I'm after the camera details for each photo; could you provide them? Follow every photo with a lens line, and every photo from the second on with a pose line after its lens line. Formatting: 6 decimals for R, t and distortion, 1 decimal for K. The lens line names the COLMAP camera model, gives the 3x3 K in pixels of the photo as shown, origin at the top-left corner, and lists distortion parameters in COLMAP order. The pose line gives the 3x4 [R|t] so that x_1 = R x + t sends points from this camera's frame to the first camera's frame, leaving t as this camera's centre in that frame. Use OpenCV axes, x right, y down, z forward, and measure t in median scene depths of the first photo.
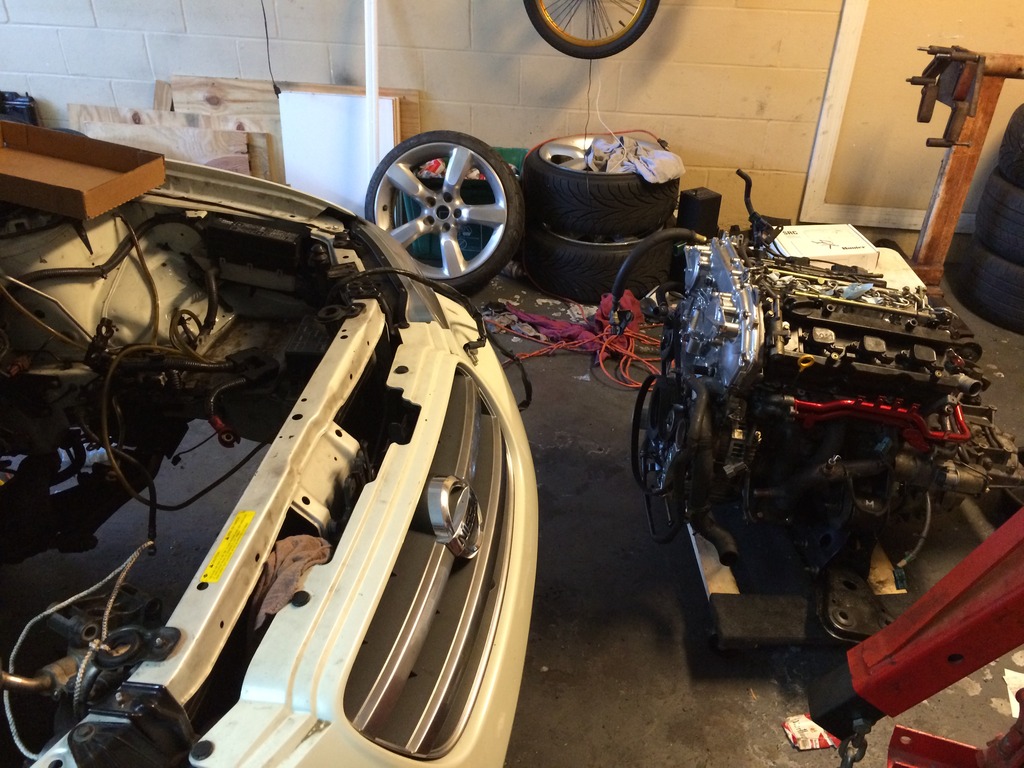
lens RADIAL K [[864.9, 0, 512.0], [0, 864.9, 384.0], [0, 0, 1]] dist [0.038288, -0.006237]
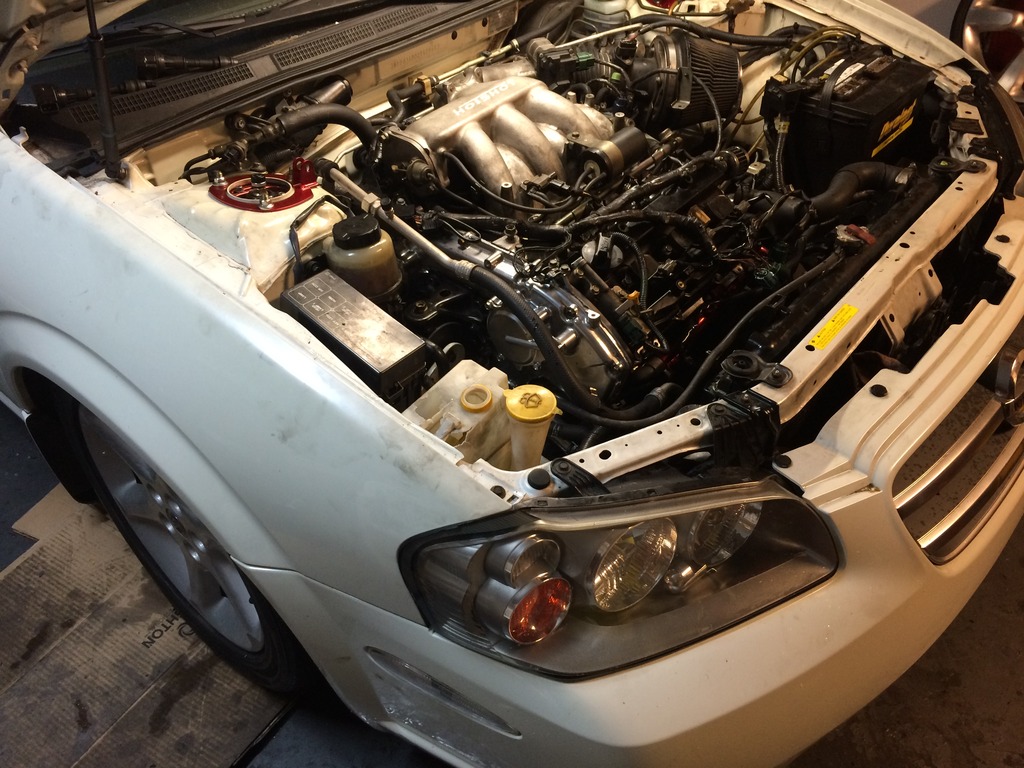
lens RADIAL K [[864.9, 0, 512.0], [0, 864.9, 384.0], [0, 0, 1]] dist [0.038288, -0.006237]
pose [[0.836103, 0.402558, -0.372664, -0.177076], [-0.329674, 0.911701, 0.245185, 0.089590], [0.438459, -0.082142, 0.894989, -0.225766]]
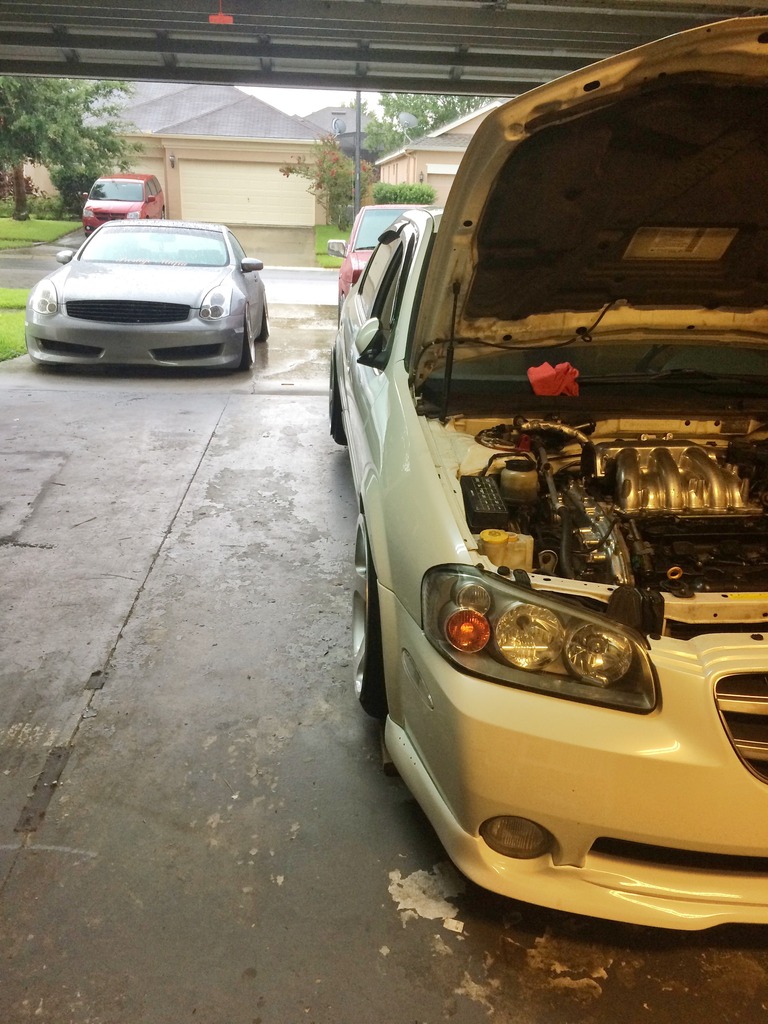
lens RADIAL K [[864.9, 0, 397.5], [0, 864.9, 511.0], [0, 0, 1]] dist [0.038288, -0.006237]
pose [[0.213859, 0.393728, -0.894004, 0.806129], [-0.568633, 0.794321, 0.213801, 0.071481], [0.794305, 0.462637, 0.393759, -0.258285]]
